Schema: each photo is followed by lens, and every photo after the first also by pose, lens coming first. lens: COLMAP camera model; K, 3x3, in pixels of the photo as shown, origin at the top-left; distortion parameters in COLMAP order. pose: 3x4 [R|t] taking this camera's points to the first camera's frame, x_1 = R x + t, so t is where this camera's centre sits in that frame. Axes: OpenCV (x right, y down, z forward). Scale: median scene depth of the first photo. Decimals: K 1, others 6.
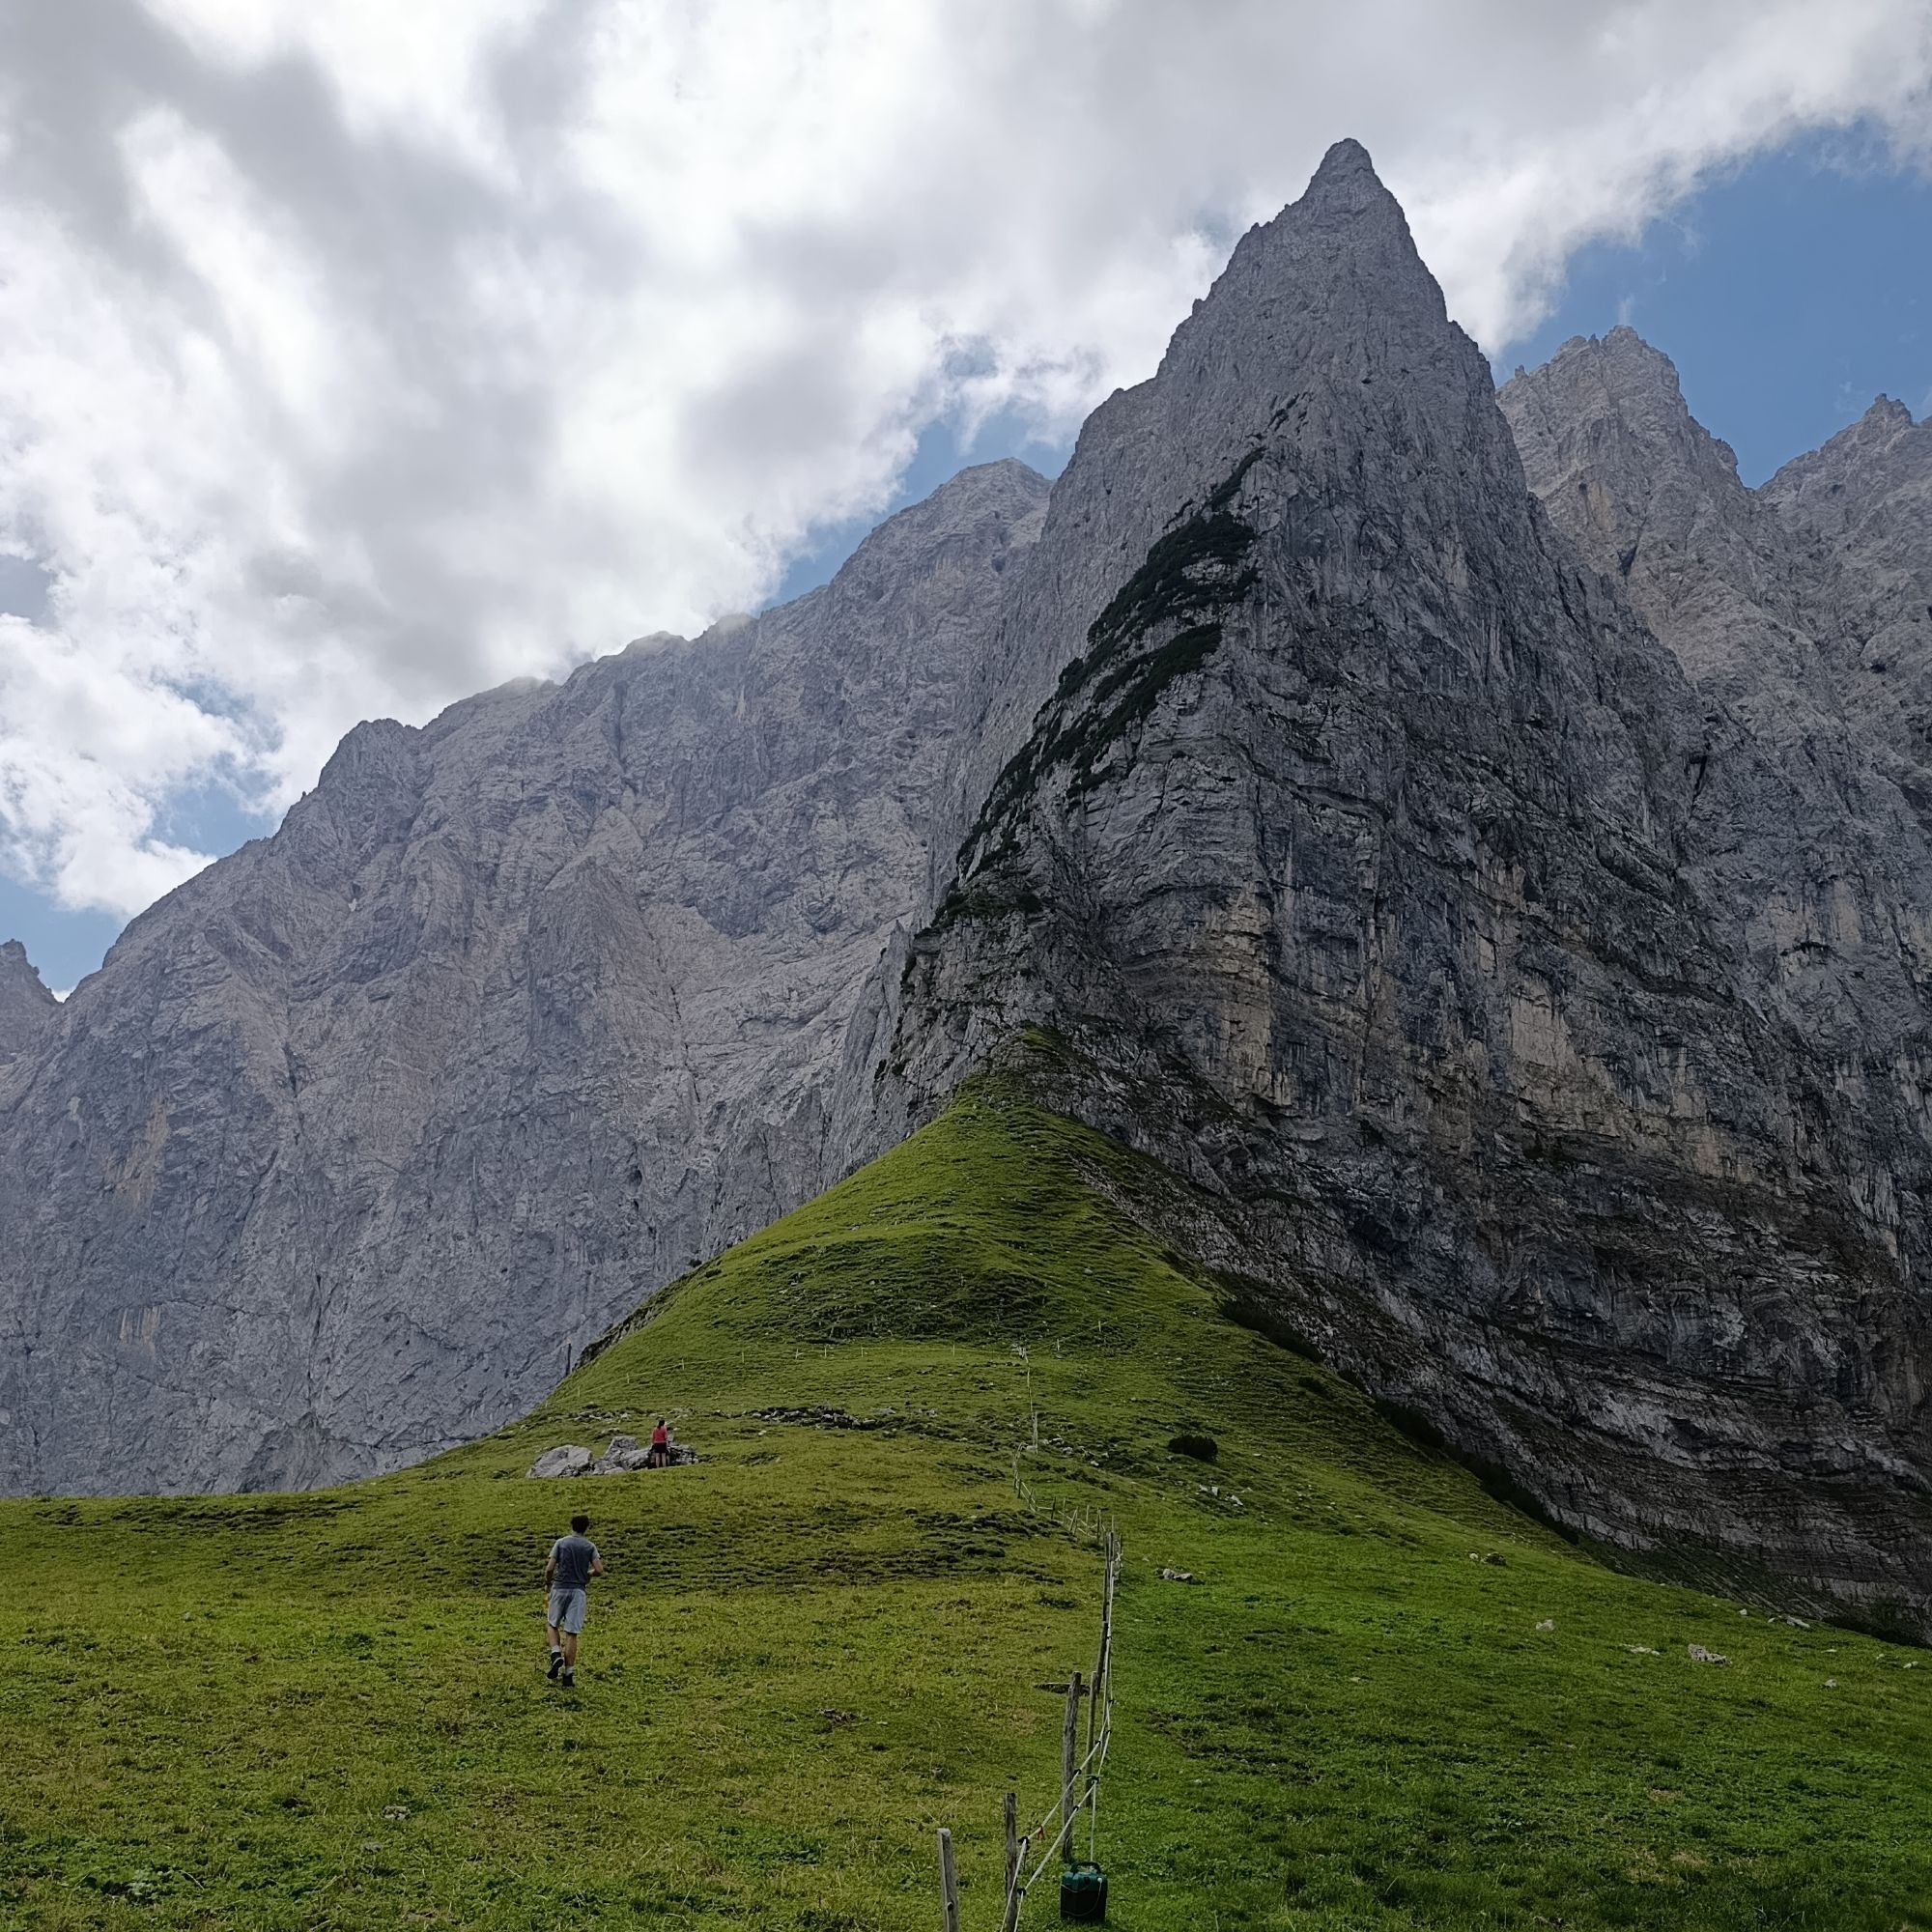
lens RADIAL K [[1724.9, 0, 963.3], [0, 1724.9, 1020.3], [0, 0, 1]] dist [0.117322, -0.314602]
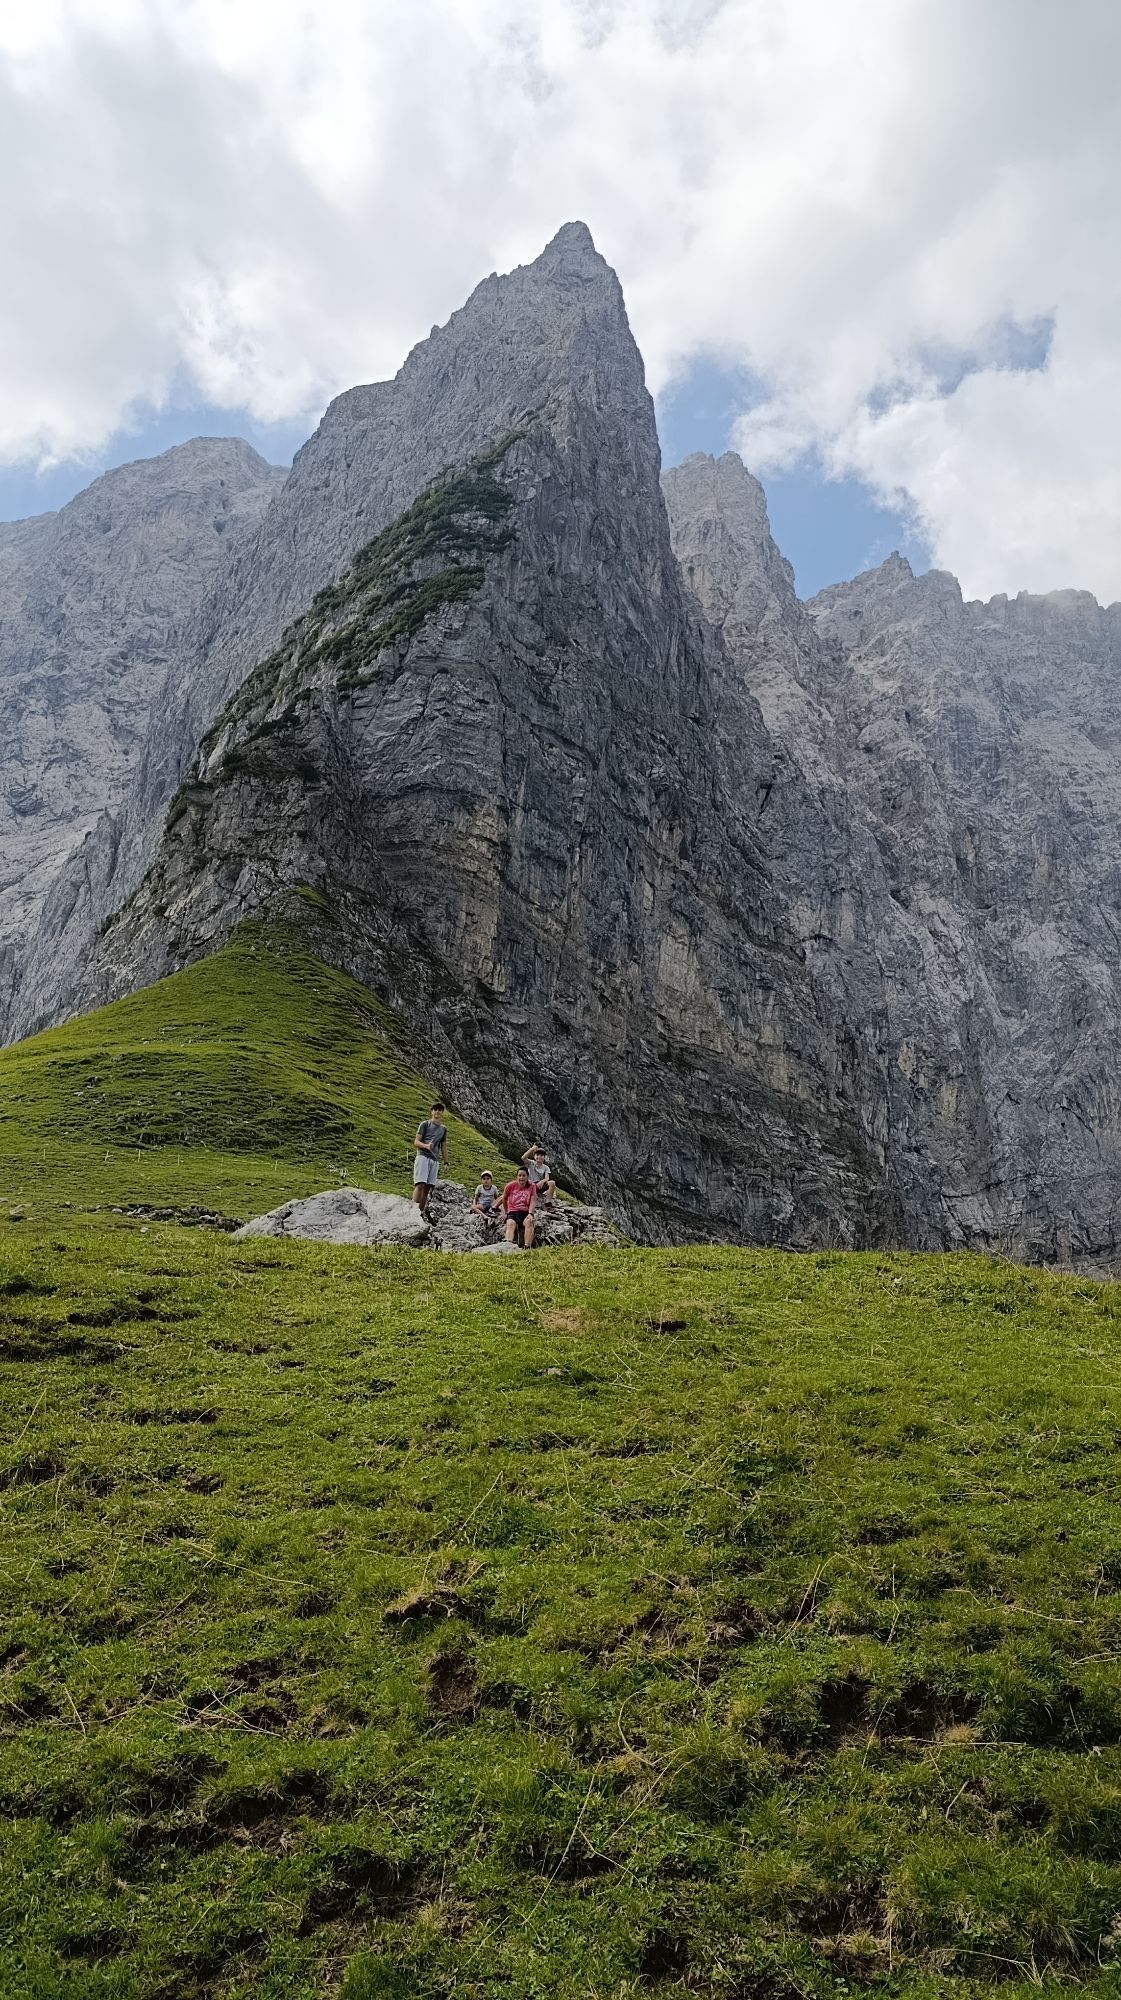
lens RADIAL K [[1330.9, 0, 569.6], [0, 1330.9, 1046.9], [0, 0, 1]] dist [0.100537, -0.207184]
pose [[0.937940, 0.109125, 0.329181, -0.053570], [-0.131230, 0.990301, 0.045625, 0.034414], [-0.321009, -0.085992, 0.943164, 0.121753]]
